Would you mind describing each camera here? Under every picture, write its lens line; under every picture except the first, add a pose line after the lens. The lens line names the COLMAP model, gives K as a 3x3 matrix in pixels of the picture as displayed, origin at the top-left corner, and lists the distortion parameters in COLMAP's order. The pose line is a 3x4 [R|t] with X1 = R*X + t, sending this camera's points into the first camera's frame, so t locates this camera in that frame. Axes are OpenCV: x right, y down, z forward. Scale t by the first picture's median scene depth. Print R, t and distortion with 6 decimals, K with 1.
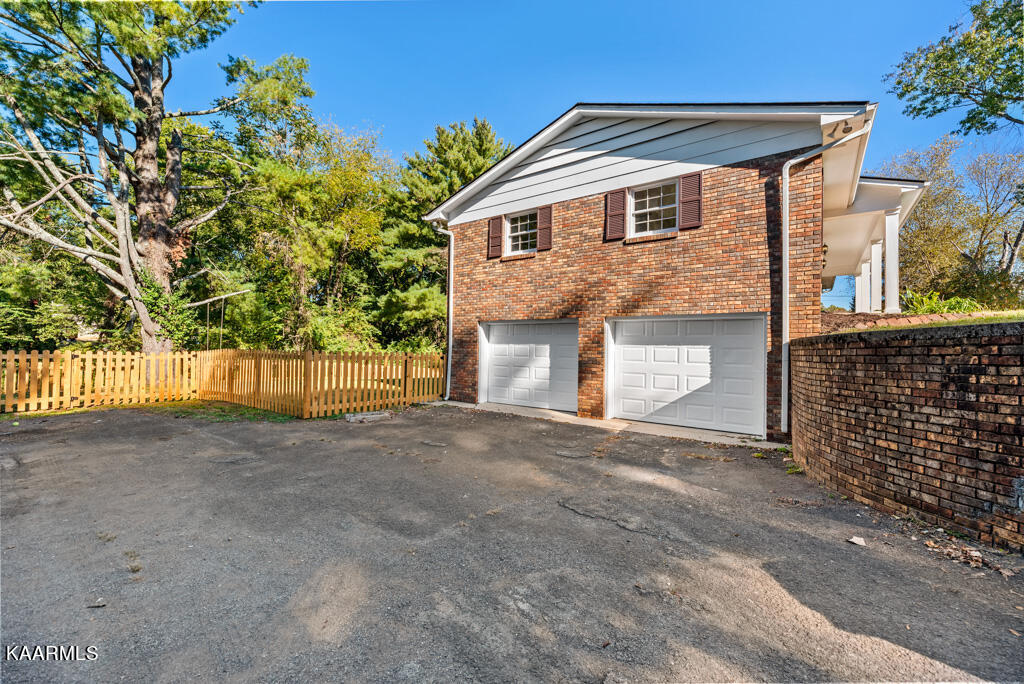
lens RADIAL K [[421.9, 0, 516.7], [0, 421.9, 339.5], [0, 0, 1]] dist [-0.007047, 0.001439]
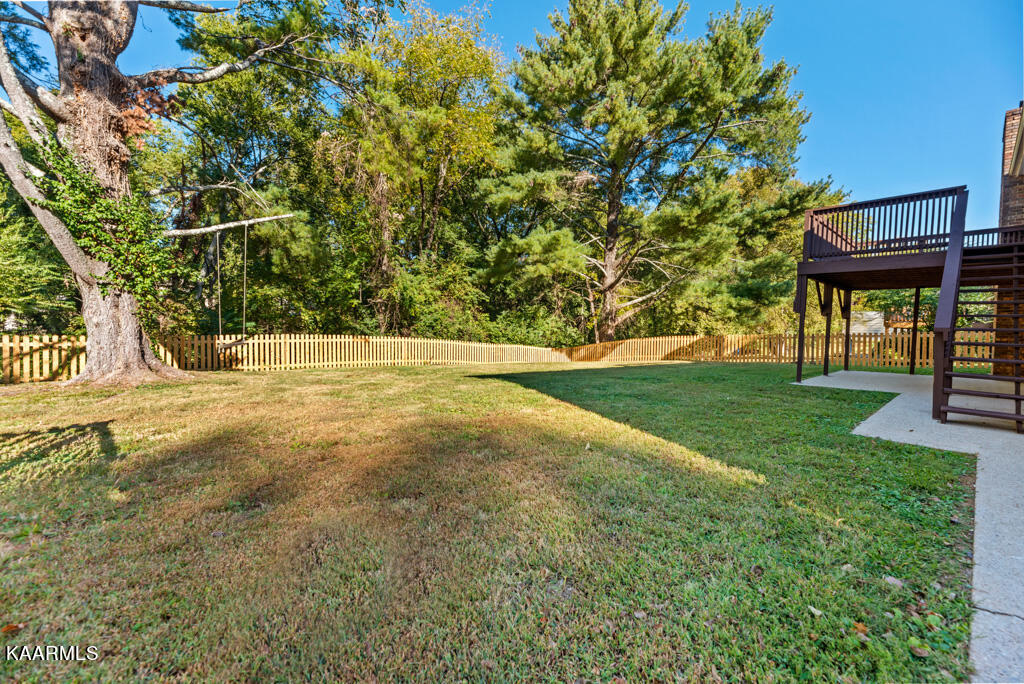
lens RADIAL K [[421.9, 0, 508.4], [0, 421.9, 343.5], [0, 0, 1]] dist [-0.007047, 0.001439]
pose [[0.975798, 0.014884, -0.218166, -0.144510], [-0.000520, 0.997836, 0.065751, 0.014499], [0.218672, -0.064046, 0.973694, 0.327928]]
